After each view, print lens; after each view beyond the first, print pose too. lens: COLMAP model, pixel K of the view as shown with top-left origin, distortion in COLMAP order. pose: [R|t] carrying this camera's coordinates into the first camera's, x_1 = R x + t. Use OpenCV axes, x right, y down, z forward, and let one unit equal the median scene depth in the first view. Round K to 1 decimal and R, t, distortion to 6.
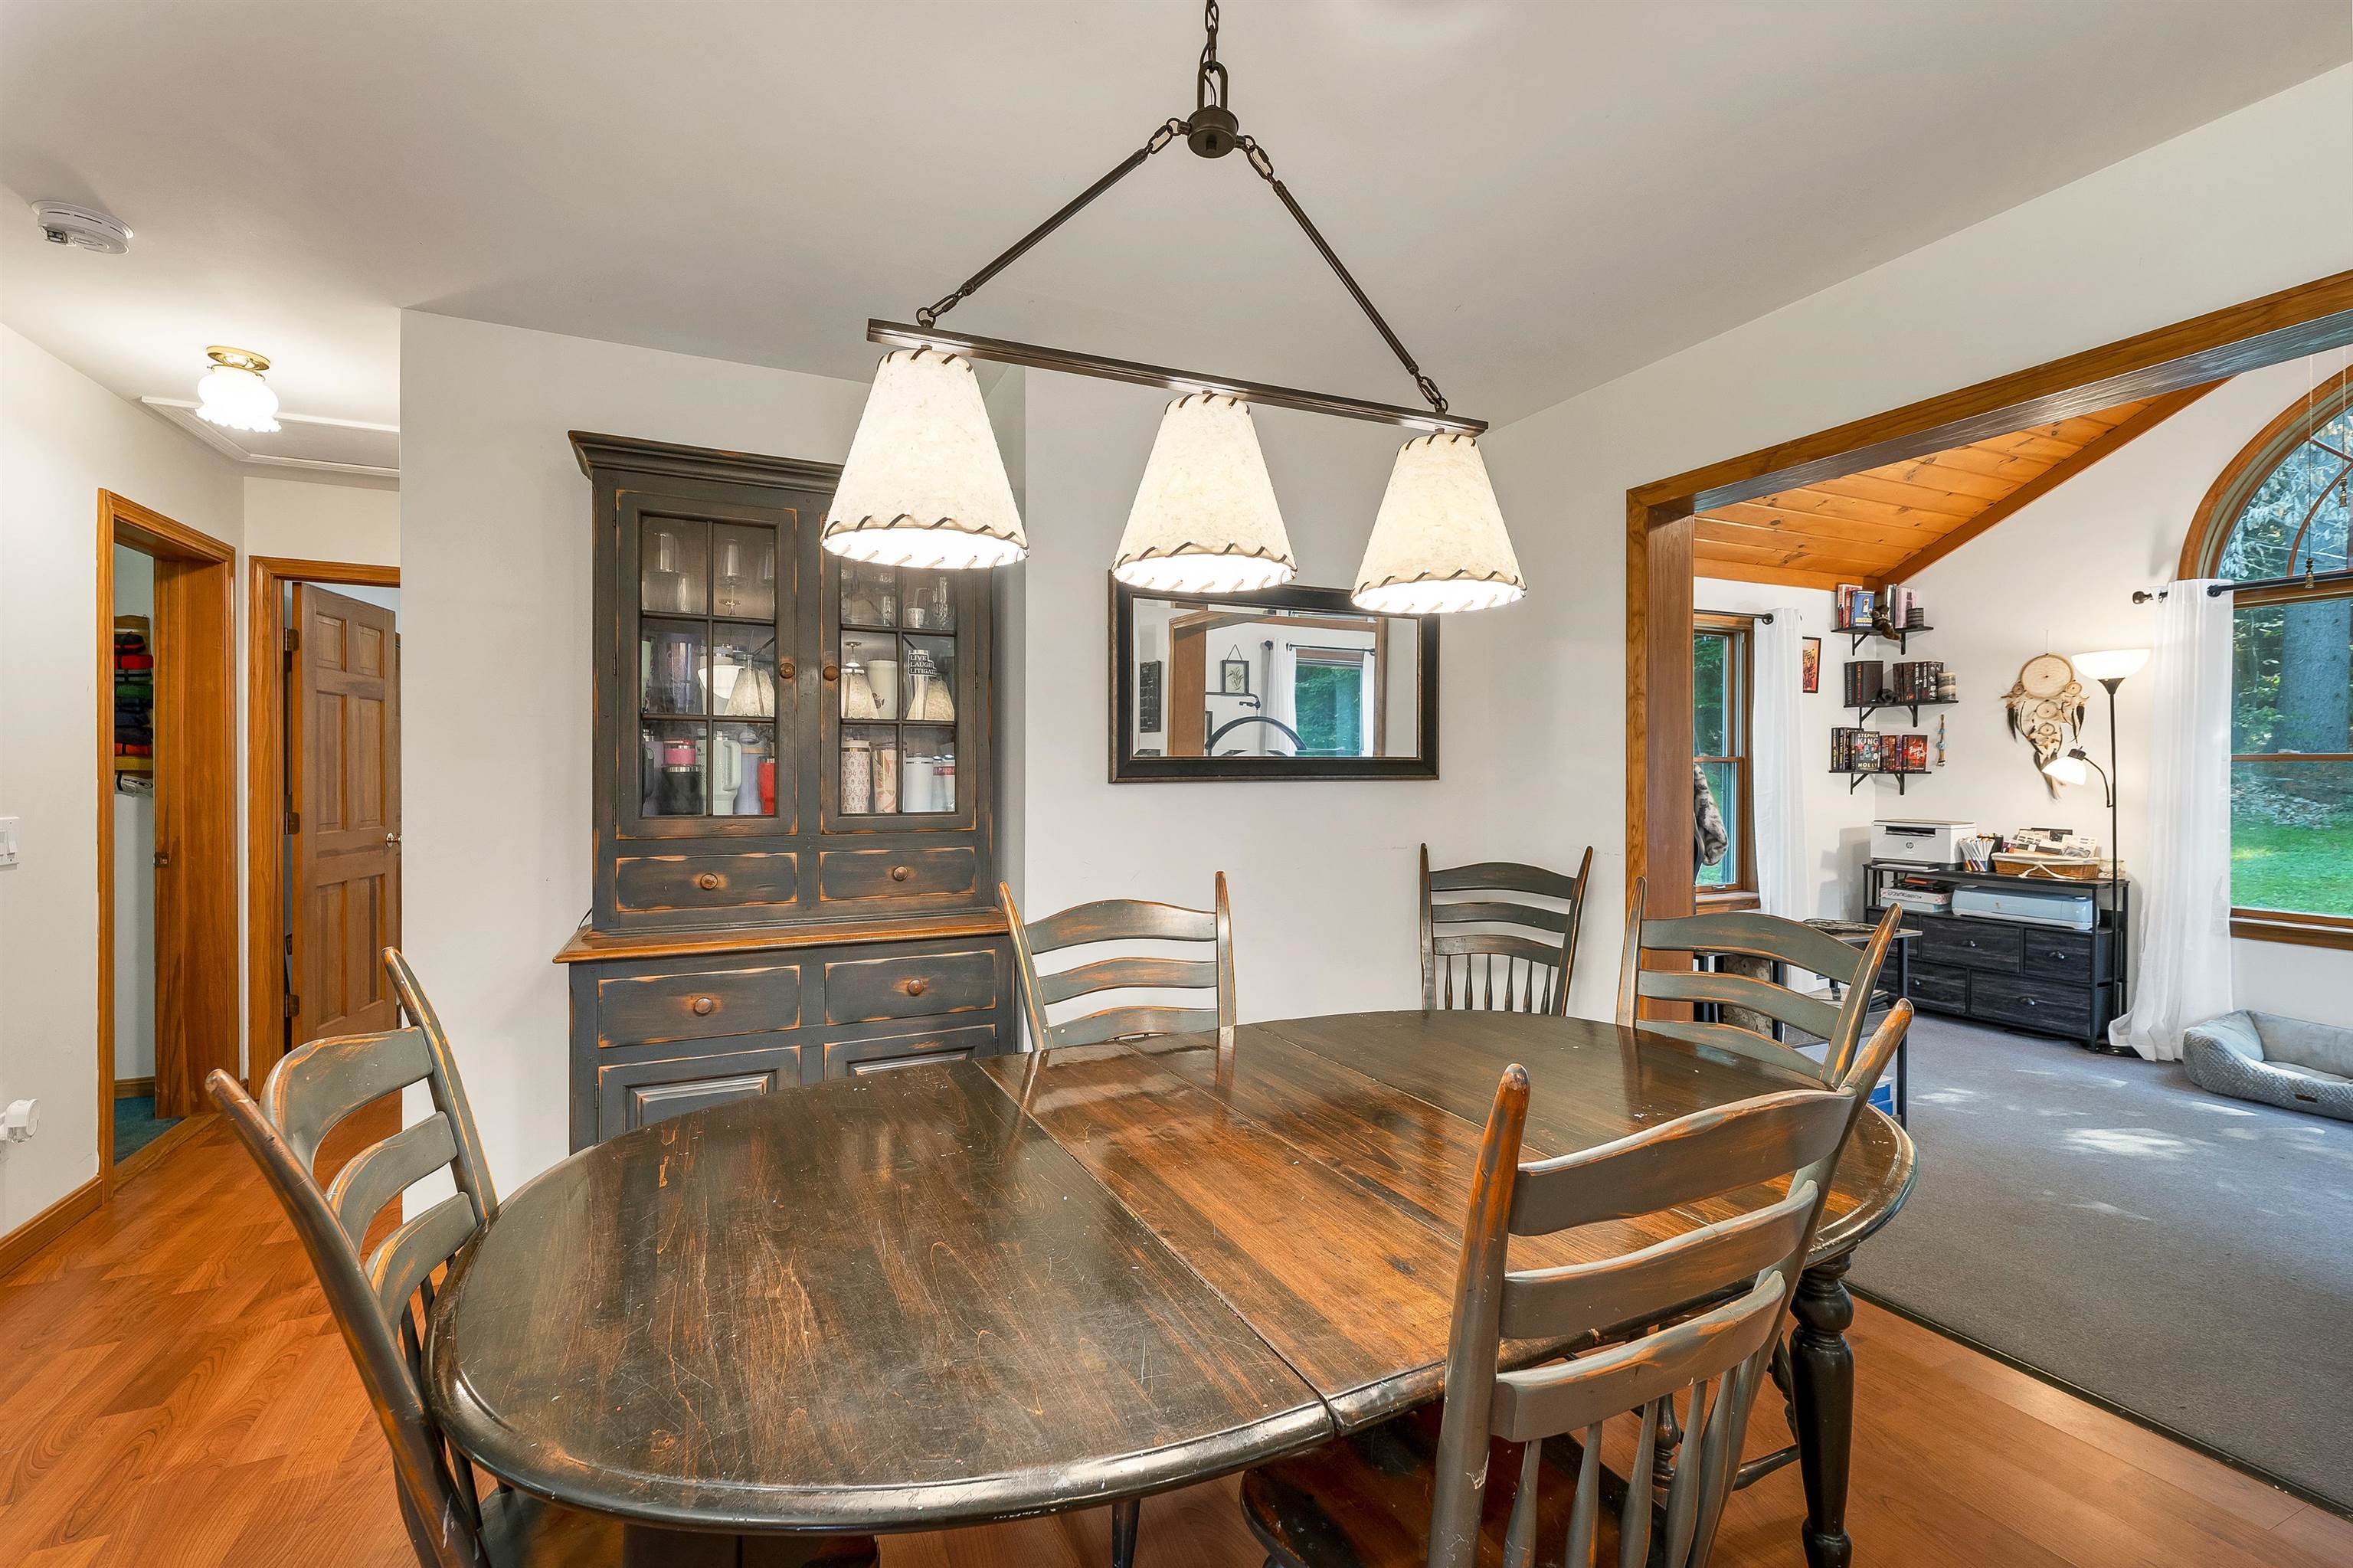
lens RADIAL K [[986.4, 0, 1164.3], [0, 986.4, 776.3], [0, 0, 1]] dist [0.000330, 0.000163]
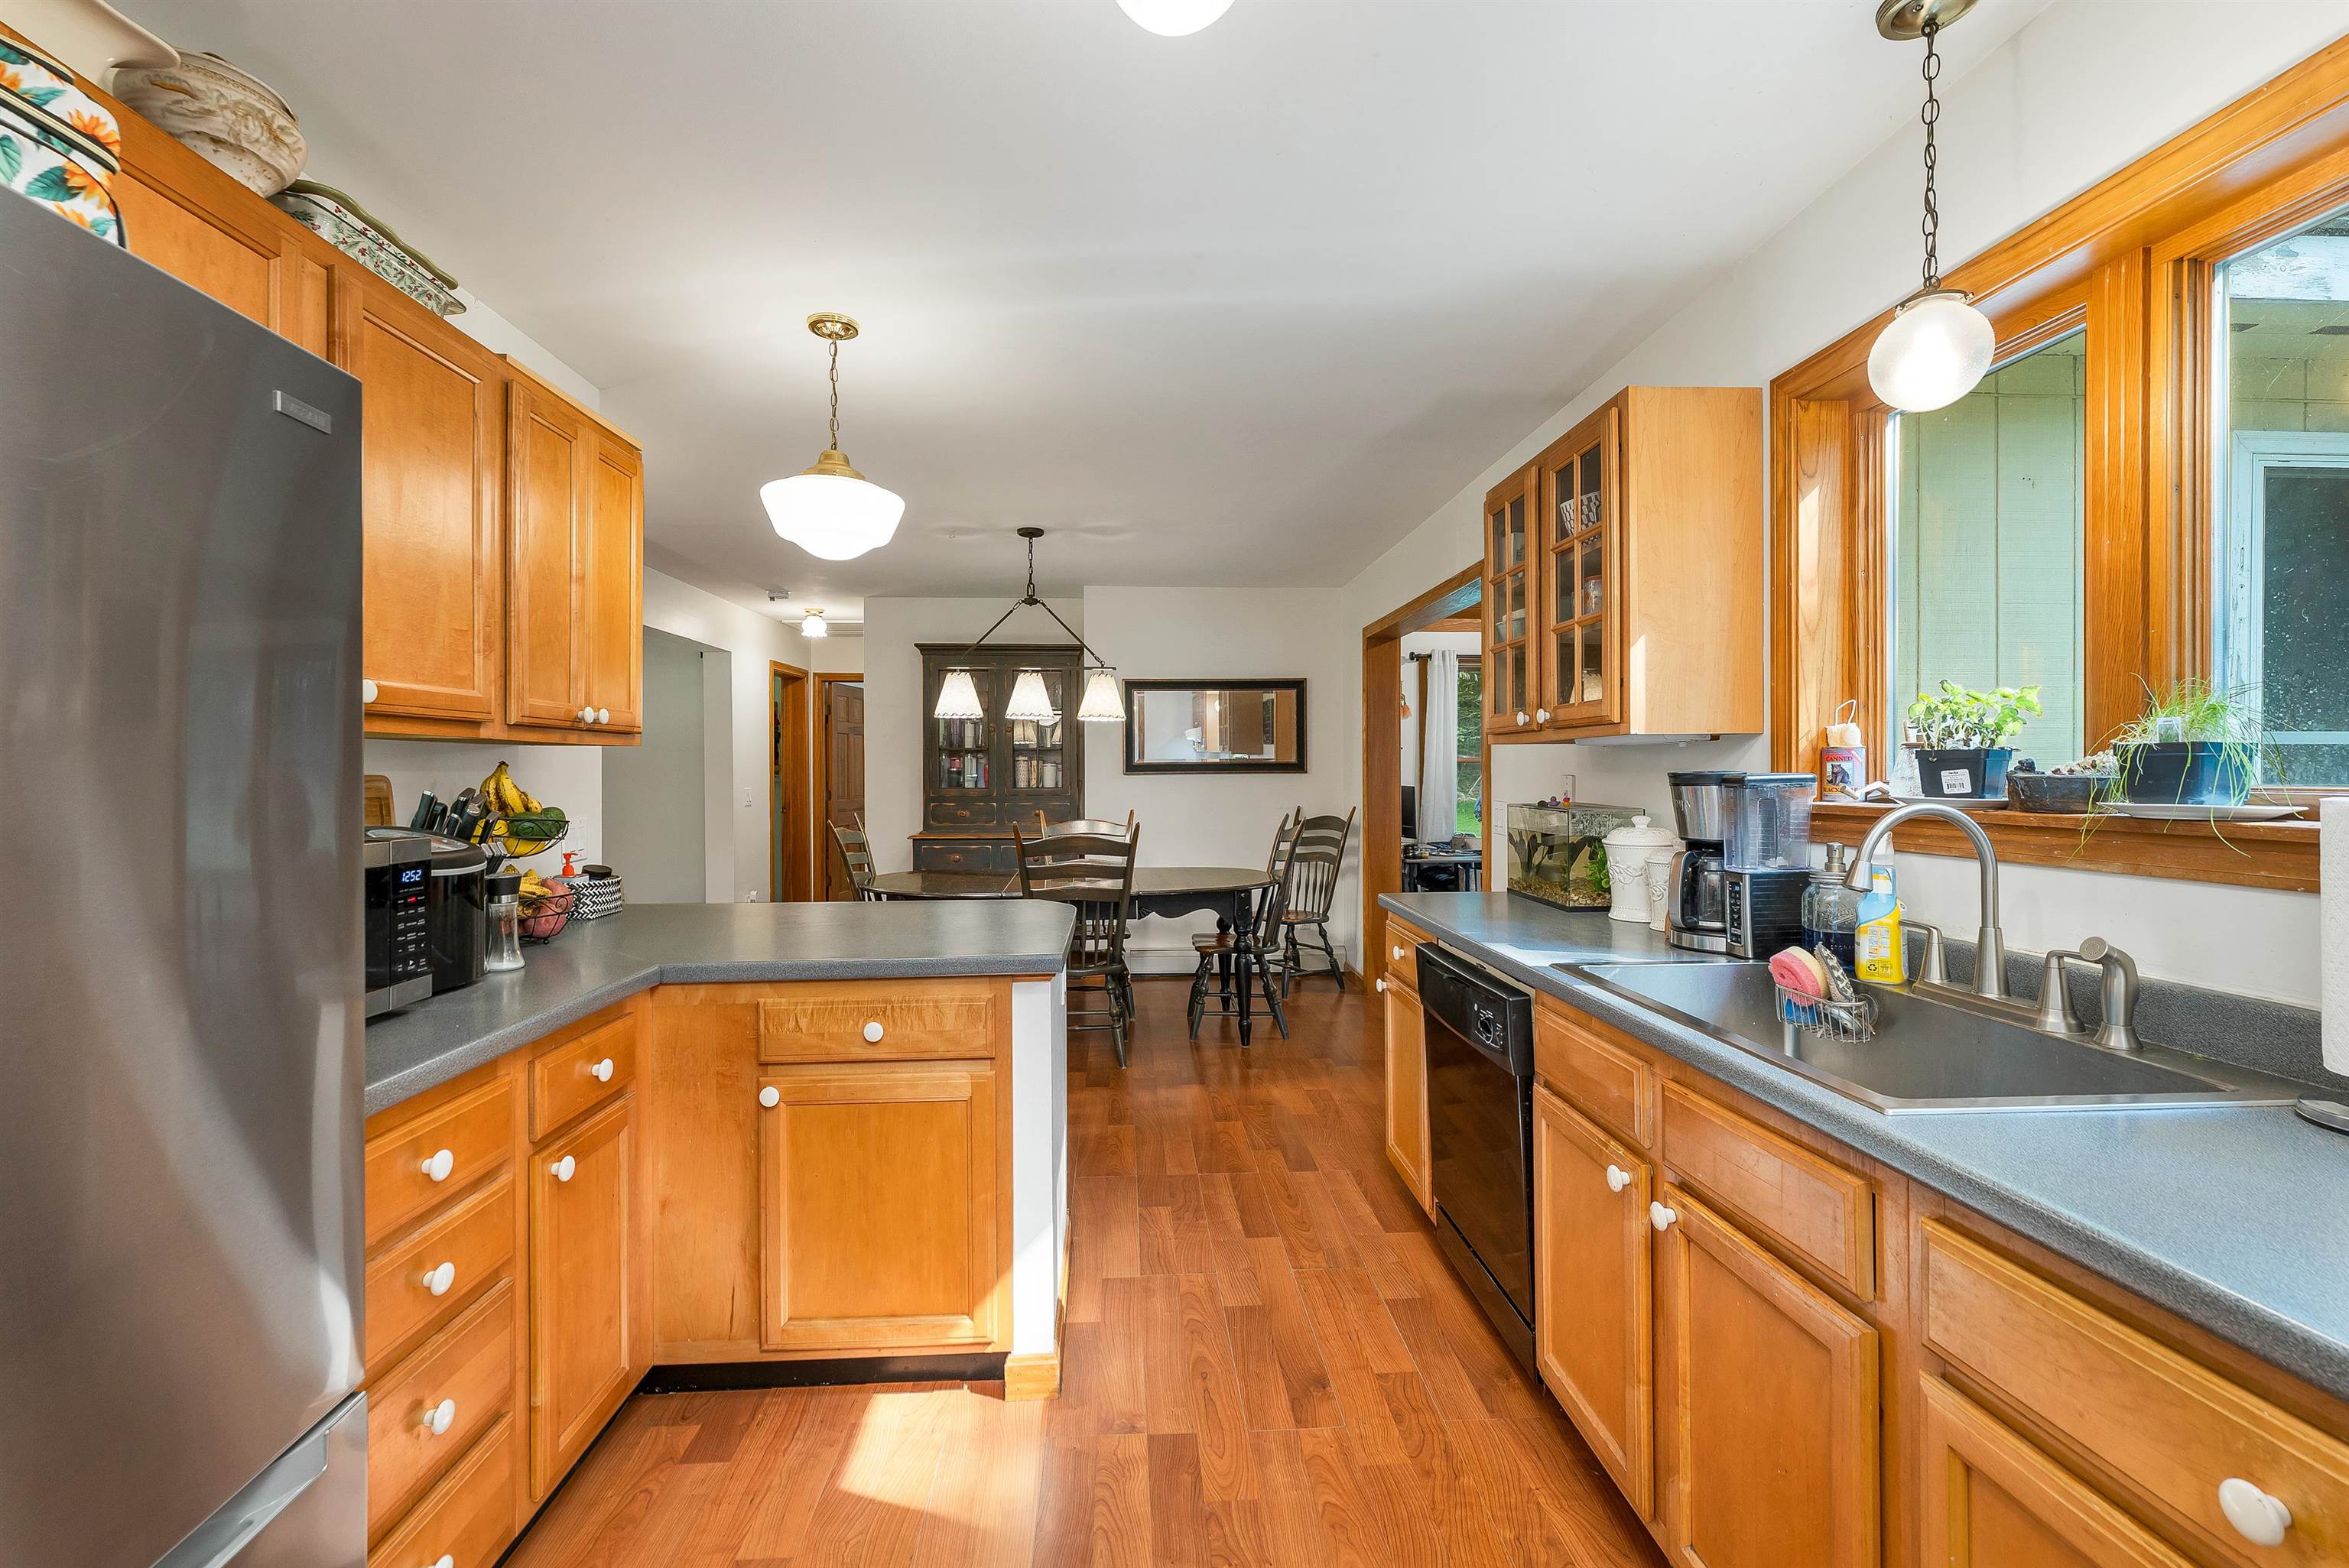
lens RADIAL K [[984.6, 0, 1162.4], [0, 984.6, 776.3], [0, 0, 1]] dist [0.000330, 0.000163]
pose [[0.926029, -0.002211, -0.377447, 0.487845], [0.002723, 0.999996, 0.000822, 0.005045], [0.377444, -0.001789, 0.926031, -0.580667]]
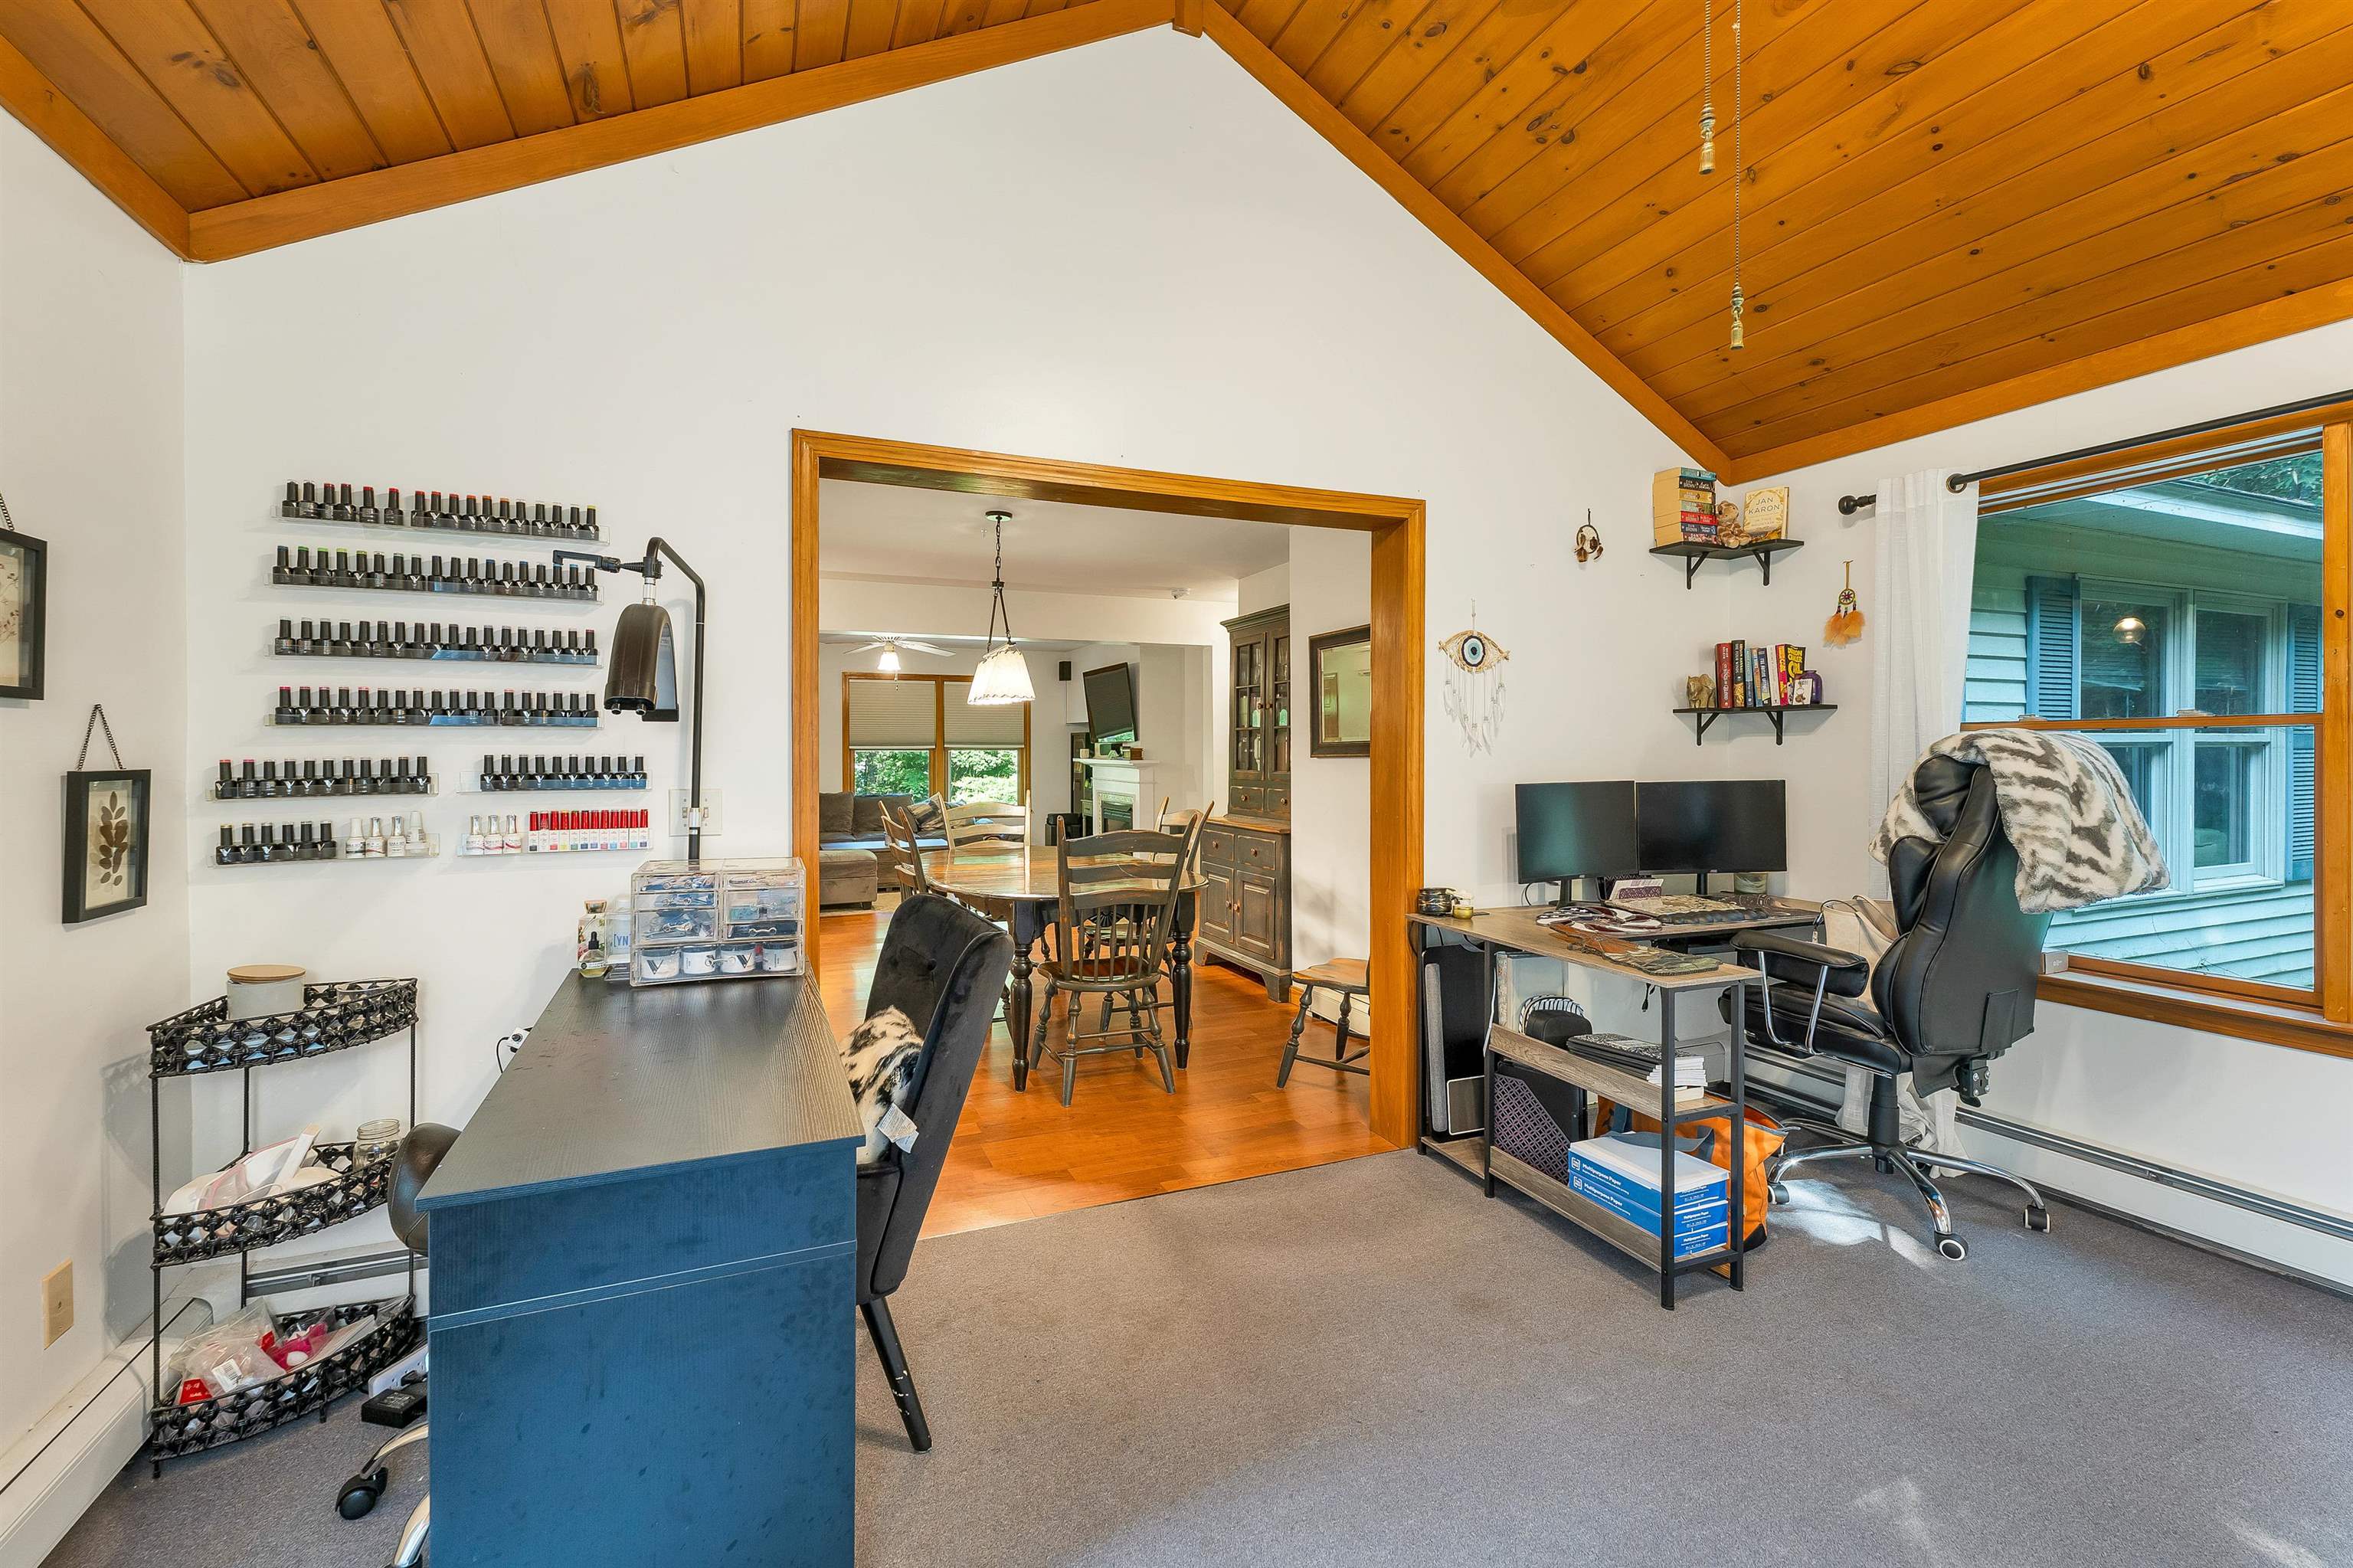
lens RADIAL K [[1007.8, 0, 1169.8], [0, 1007.8, 774.8], [0, 0, 1]] dist [0.000753, -0.000112]
pose [[-0.033571, 0.023796, -0.999153, 0.982581], [-0.003165, 0.999709, 0.023916, -0.002462], [0.999431, 0.003966, -0.033486, 0.453118]]
